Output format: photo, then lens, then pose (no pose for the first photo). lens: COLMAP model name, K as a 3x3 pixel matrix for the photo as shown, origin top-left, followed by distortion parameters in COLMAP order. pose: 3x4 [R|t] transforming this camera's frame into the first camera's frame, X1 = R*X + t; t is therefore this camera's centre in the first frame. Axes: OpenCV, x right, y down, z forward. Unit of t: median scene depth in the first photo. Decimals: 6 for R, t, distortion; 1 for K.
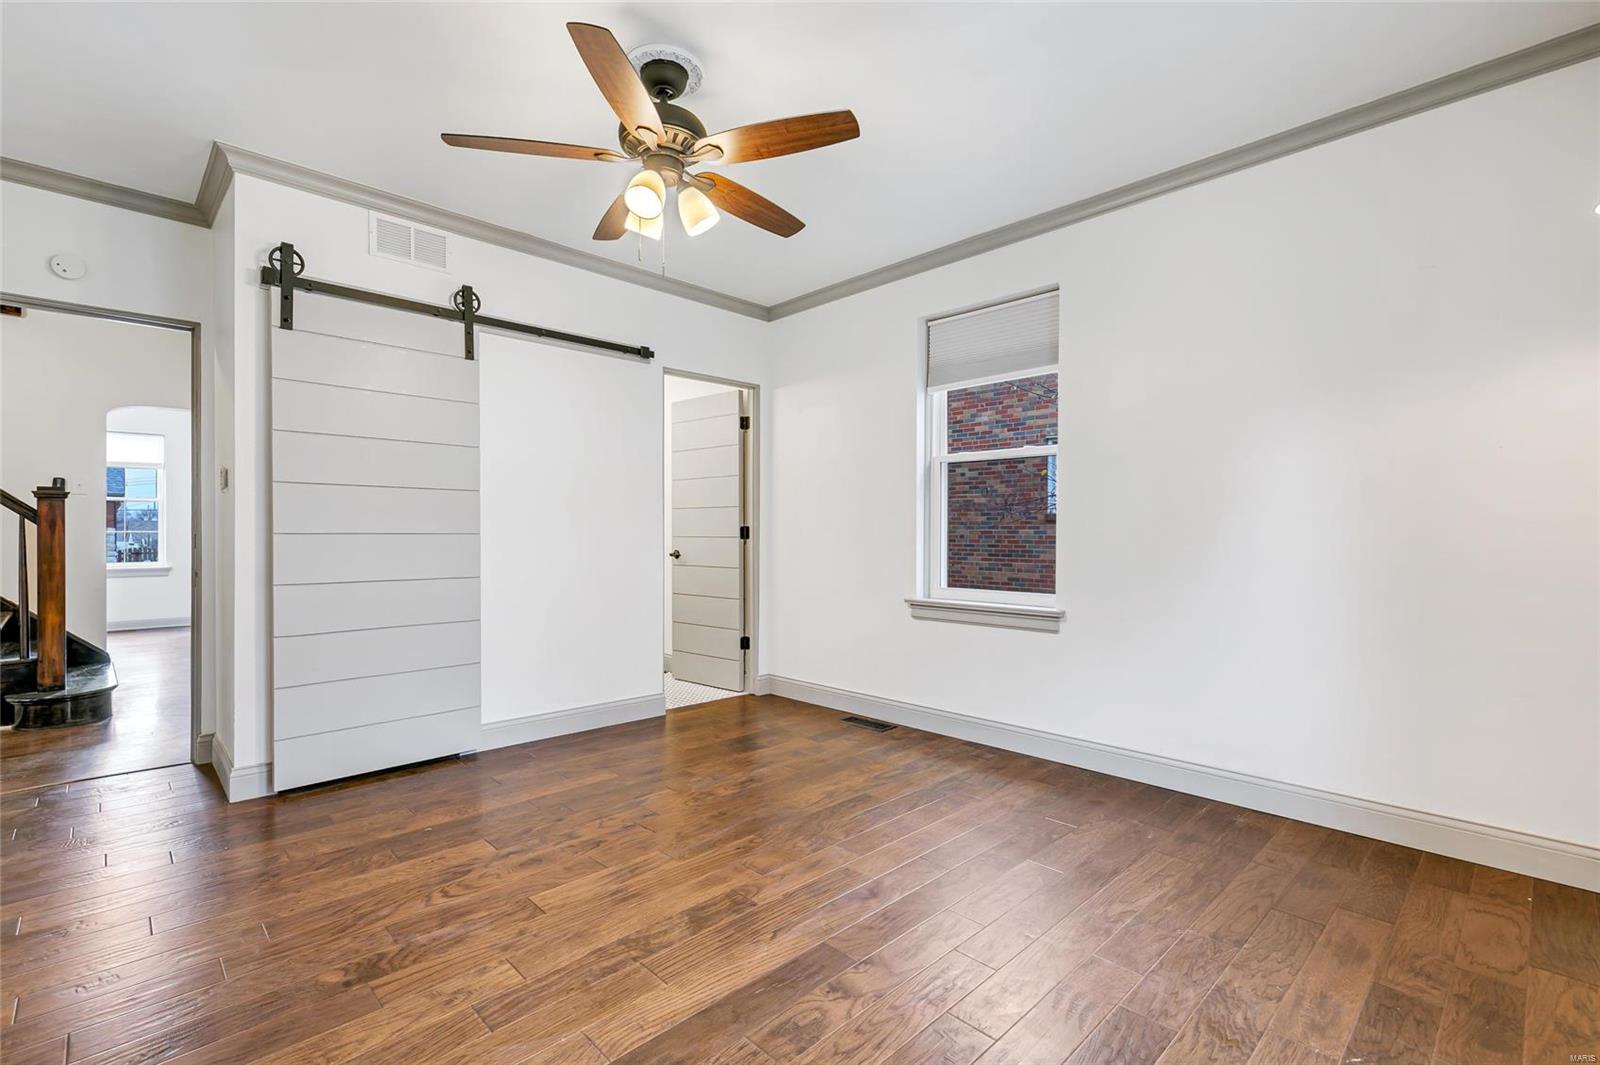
lens RADIAL K [[719.7, 0, 795.2], [0, 719.7, 532.6], [0, 0, 1]] dist [-0.000143, 0.000300]
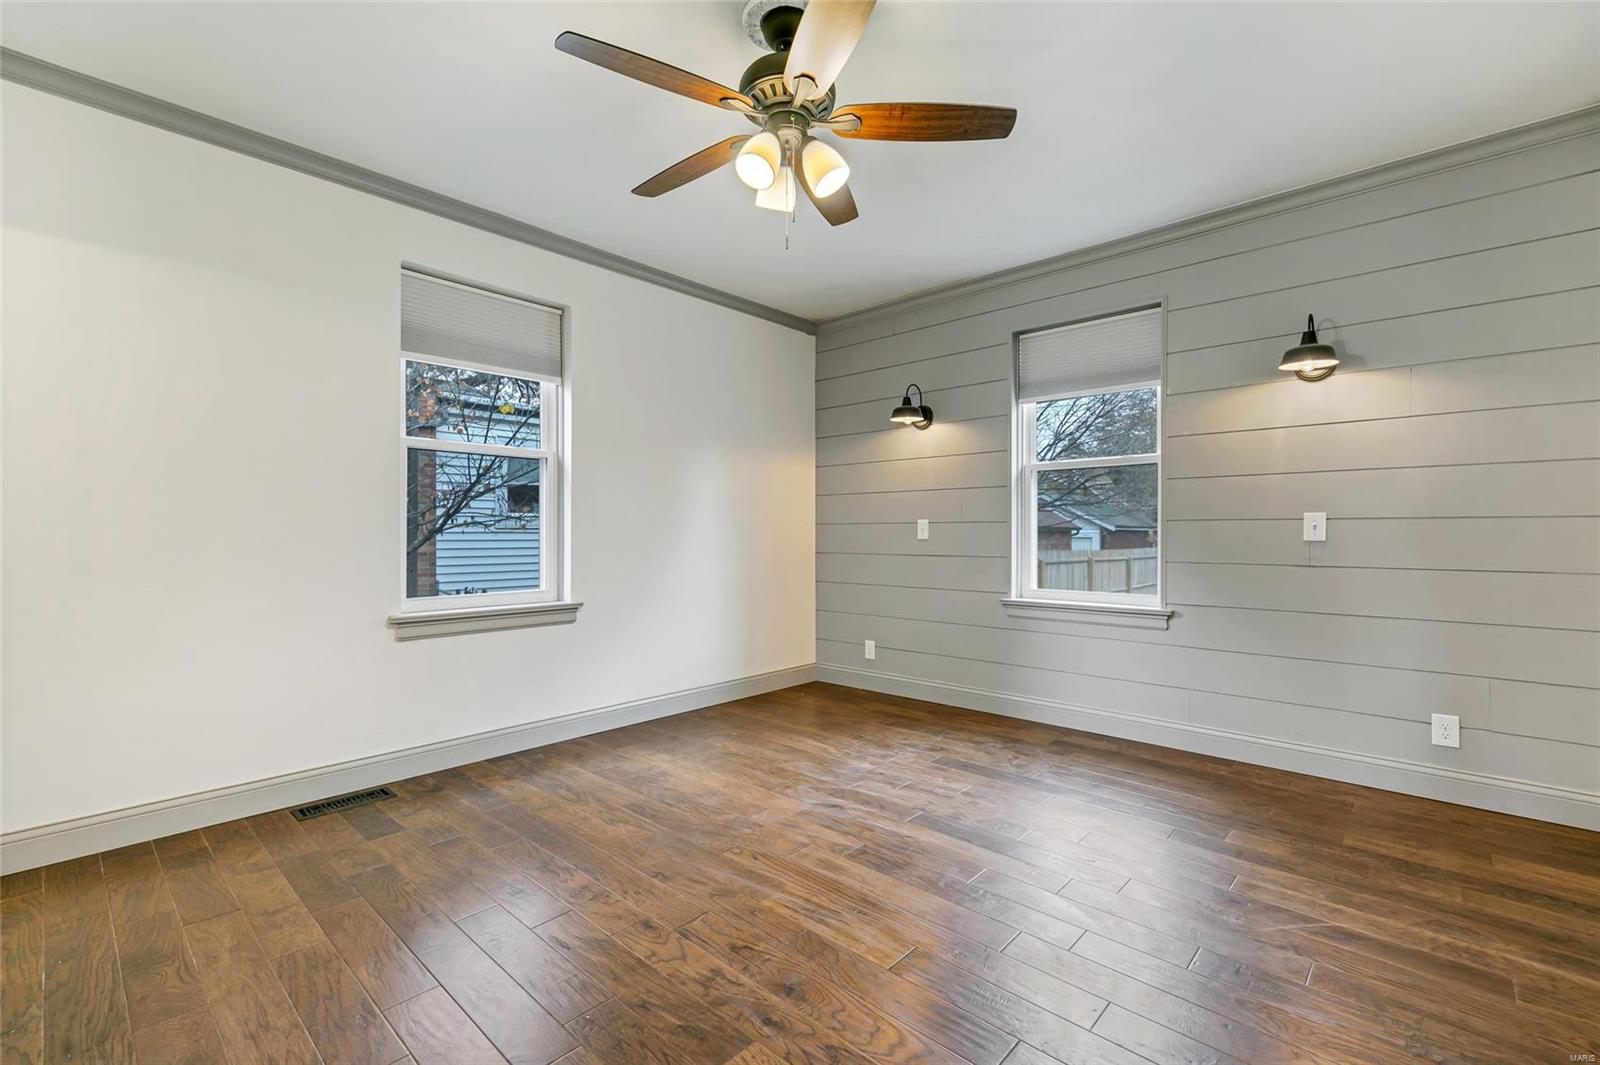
lens RADIAL K [[698.8, 0, 799.3], [0, 698.8, 532.3], [0, 0, 1]] dist [0.010972, 0.000098]
pose [[-0.060733, -0.002991, 0.998150, -0.843575], [-0.003398, 0.999990, 0.002790, -0.004747], [-0.998148, -0.003223, -0.060743, 0.821453]]
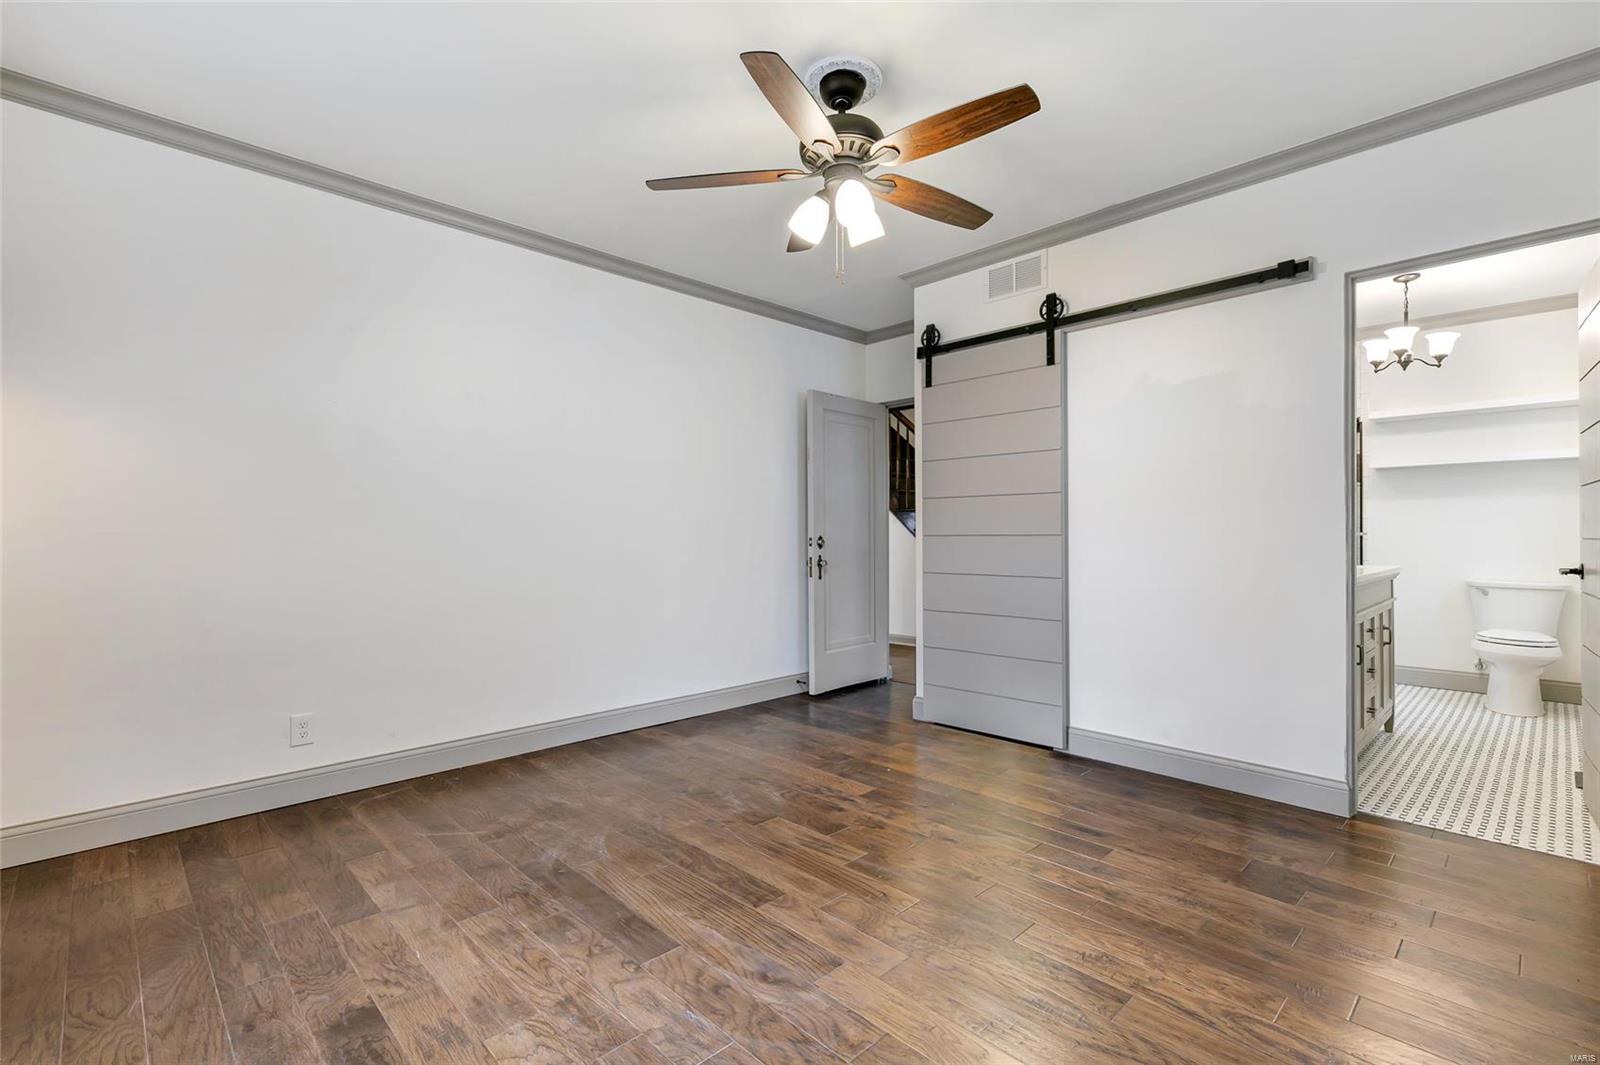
lens RADIAL K [[719.7, 0, 795.2], [0, 719.7, 532.6], [0, 0, 1]] dist [-0.000143, 0.000300]
pose [[0.000473, -0.002762, -0.999996, 0.663619], [0.006565, 0.999975, -0.002759, -0.002316], [0.999978, -0.006564, 0.000491, 0.735952]]
